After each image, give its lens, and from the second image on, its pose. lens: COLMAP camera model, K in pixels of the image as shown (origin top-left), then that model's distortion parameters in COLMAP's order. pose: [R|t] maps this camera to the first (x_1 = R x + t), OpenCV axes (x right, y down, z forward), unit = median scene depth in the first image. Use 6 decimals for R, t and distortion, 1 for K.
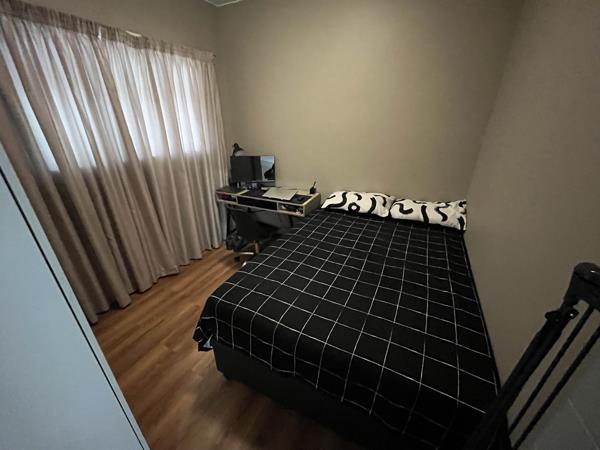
lens RADIAL K [[243.9, 0, 299.7], [0, 243.9, 223.4], [0, 0, 1]] dist [-0.003520, -0.000145]
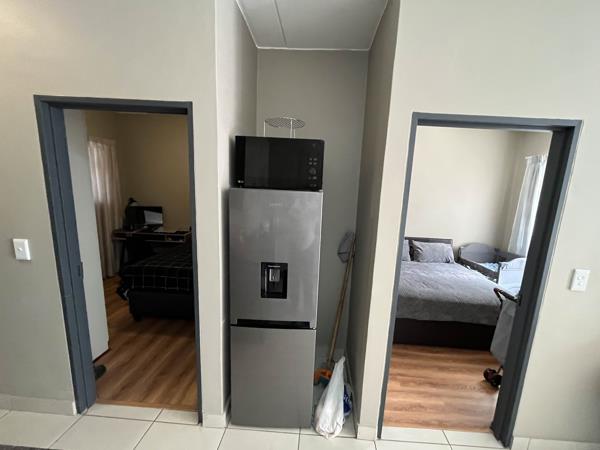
lens RADIAL K [[243.9, 0, 298.5], [0, 243.9, 225.6], [0, 0, 1]] dist [-0.003520, -0.000145]
pose [[0.909483, -0.036750, 0.414114, 0.033184], [0.137321, 0.966734, -0.215795, 0.284883], [-0.392408, 0.253129, 0.884275, -0.626888]]
